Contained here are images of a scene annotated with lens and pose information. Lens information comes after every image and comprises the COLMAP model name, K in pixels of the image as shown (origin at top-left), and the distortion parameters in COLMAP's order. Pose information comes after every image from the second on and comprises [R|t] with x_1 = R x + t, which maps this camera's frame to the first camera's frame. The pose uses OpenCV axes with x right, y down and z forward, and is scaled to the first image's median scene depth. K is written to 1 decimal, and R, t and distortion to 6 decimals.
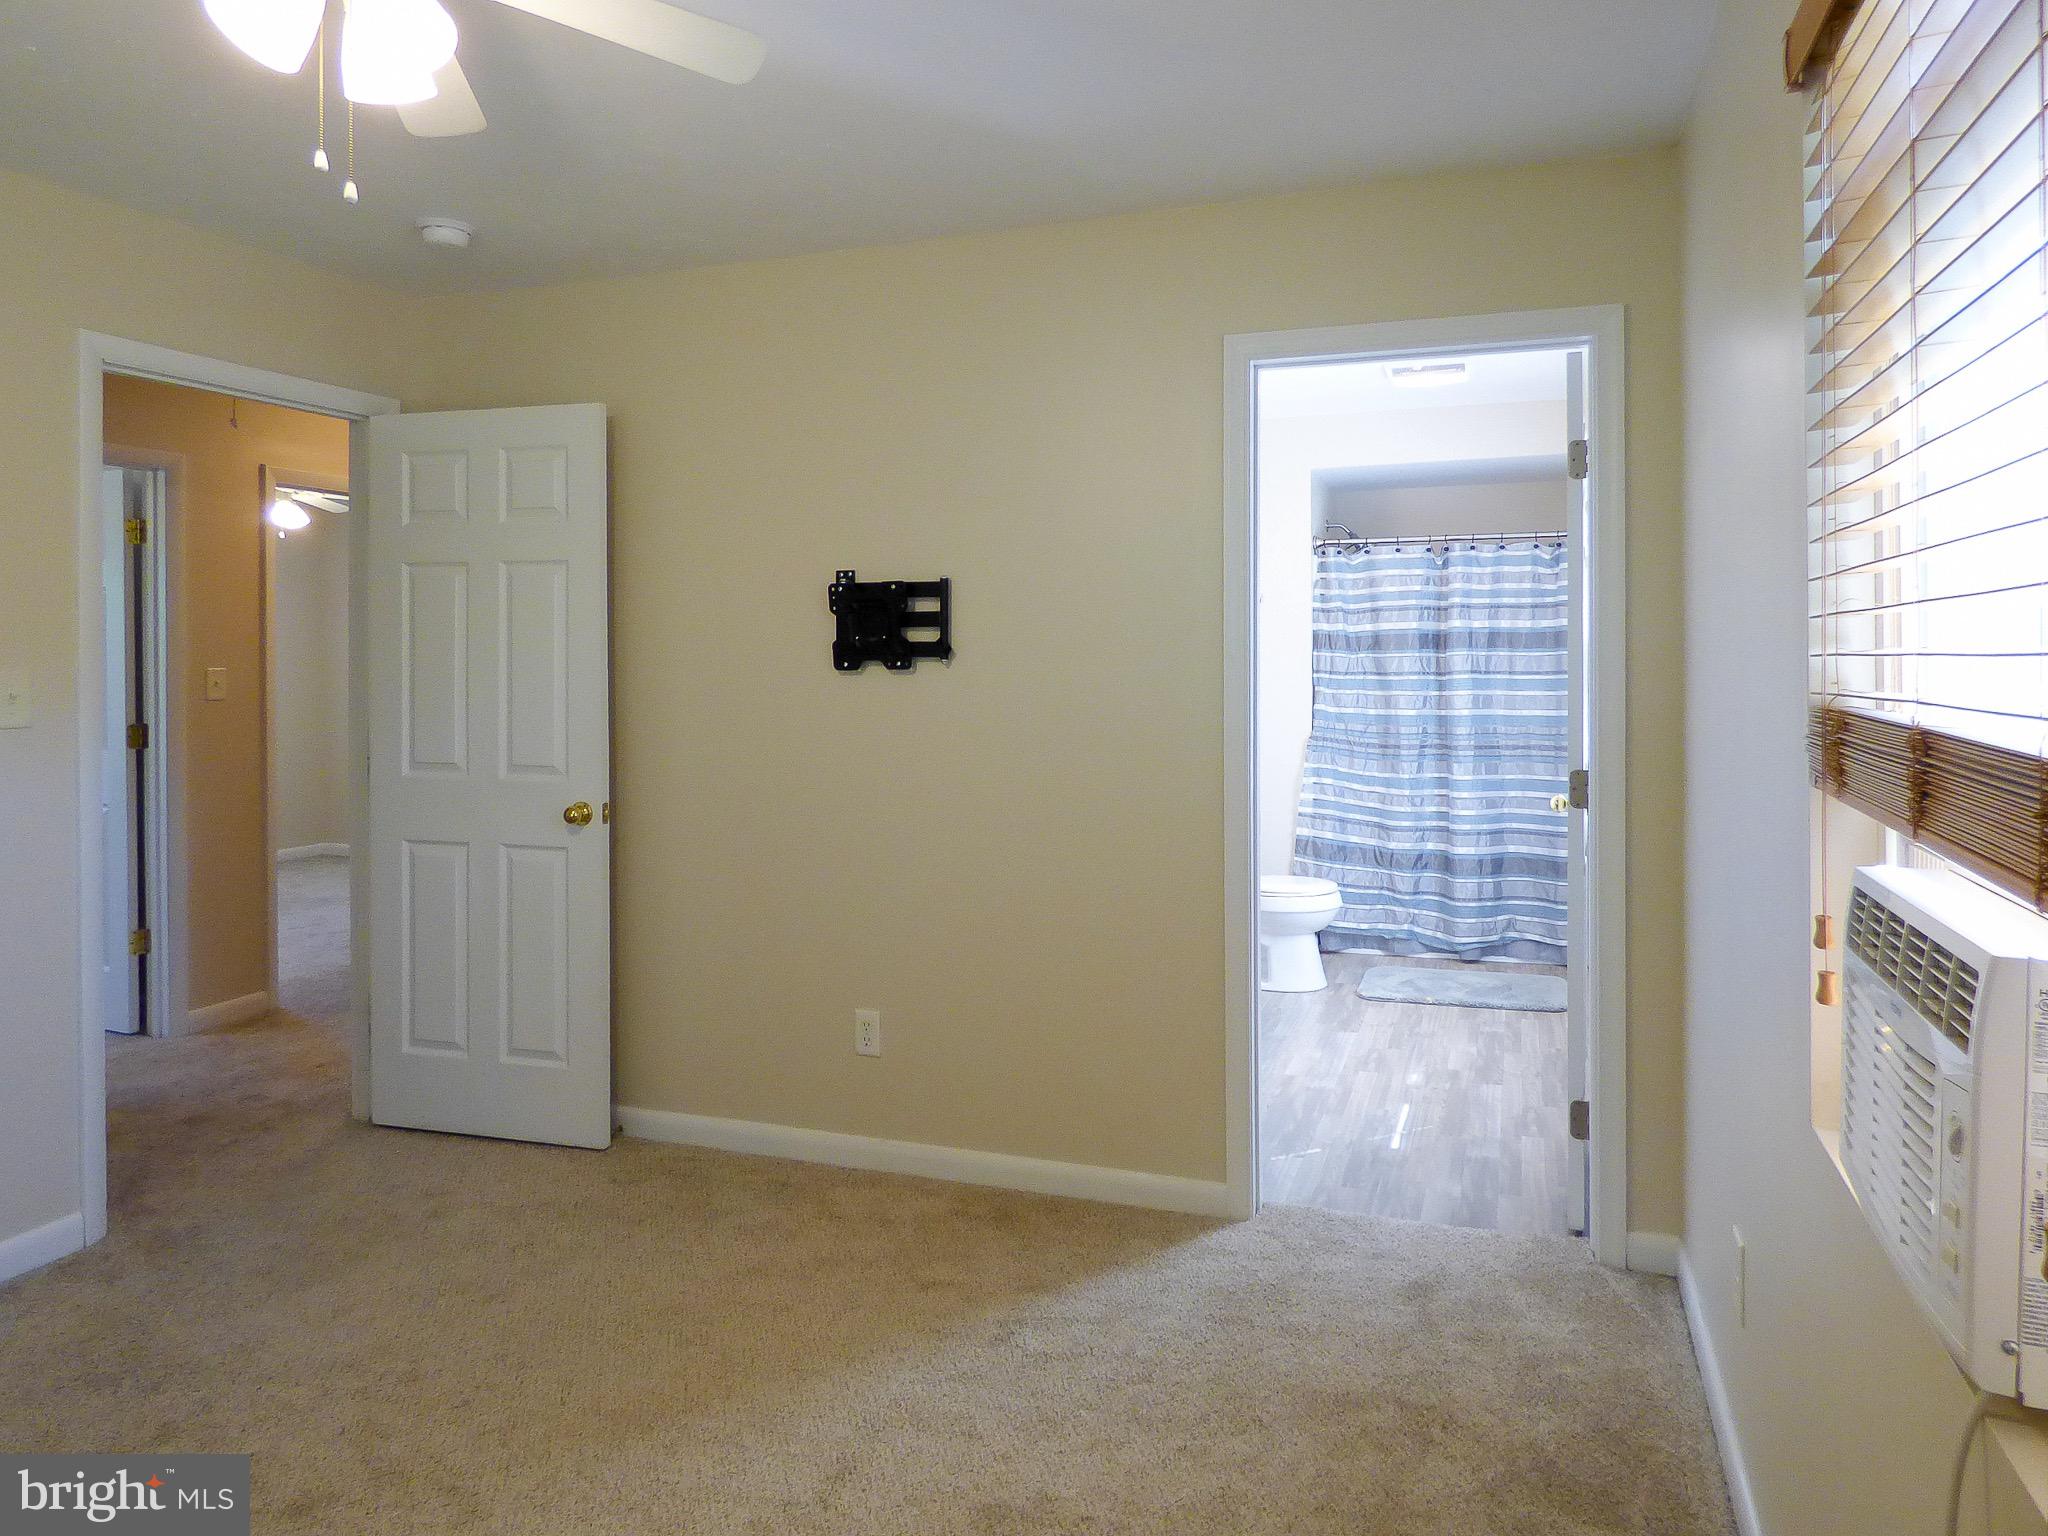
lens RADIAL K [[1265.2, 0, 1110.9], [0, 1265.2, 630.2], [0, 0, 1]] dist [-0.012728, -0.001943]
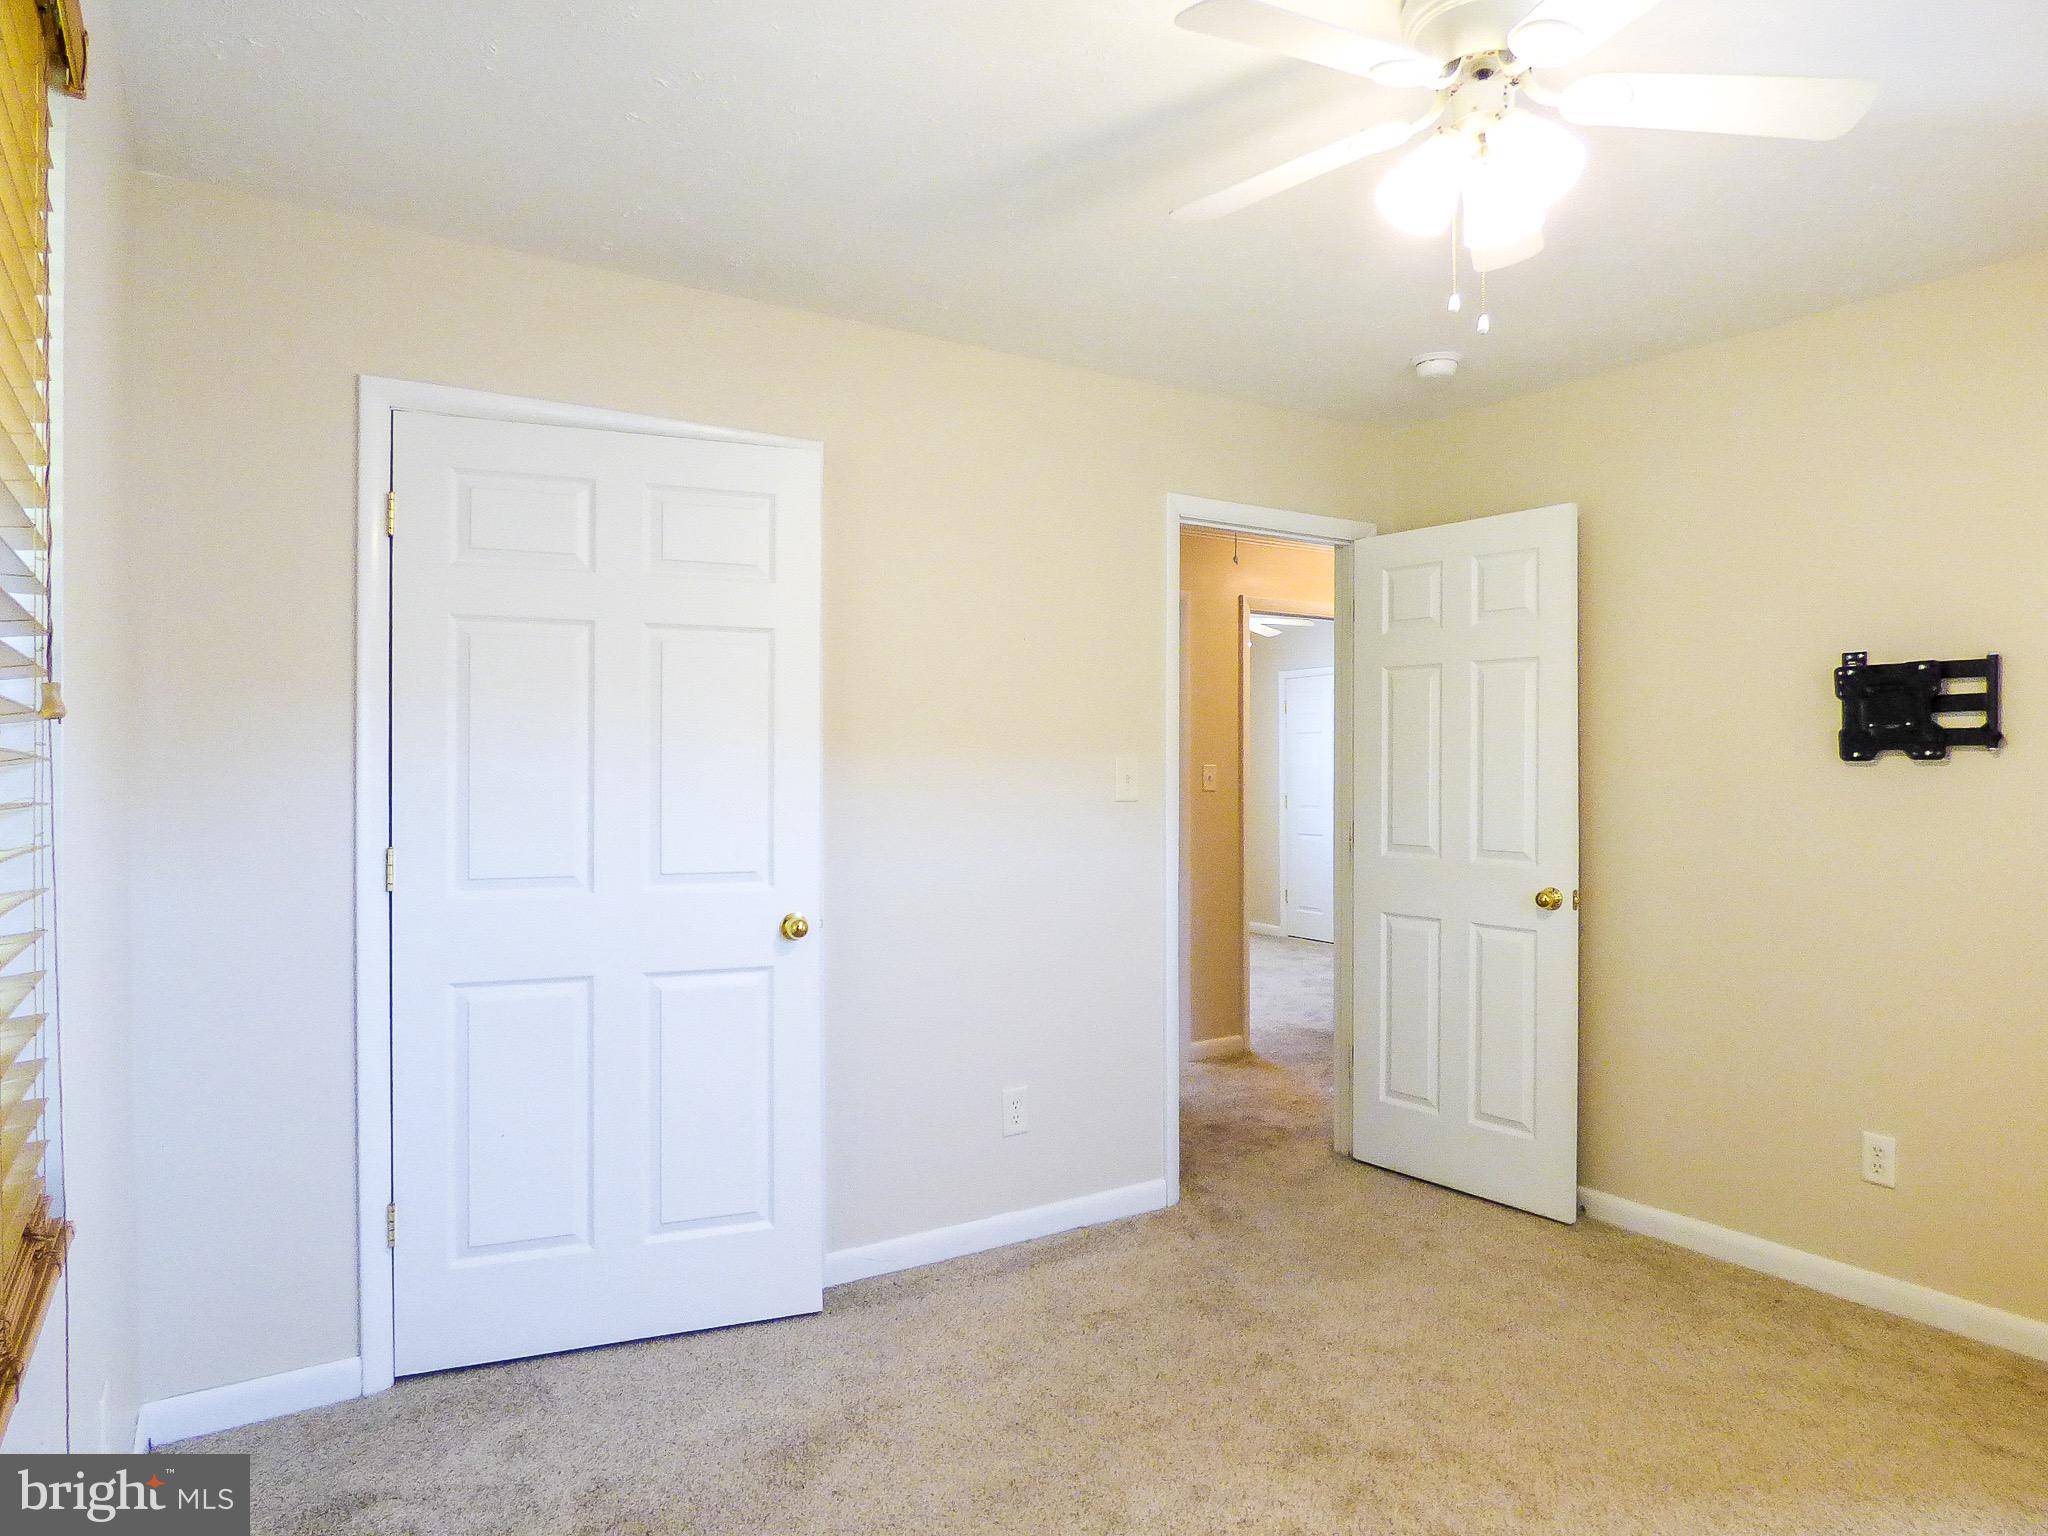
lens RADIAL K [[1265.2, 0, 1003.2], [0, 1265.2, 763.8], [0, 0, 1]] dist [-0.012728, -0.001943]
pose [[0.780225, -0.000071, -0.625499, -0.120695], [0.004807, 0.999971, 0.005882, 0.025320], [0.625480, -0.007596, 0.780203, -0.100703]]
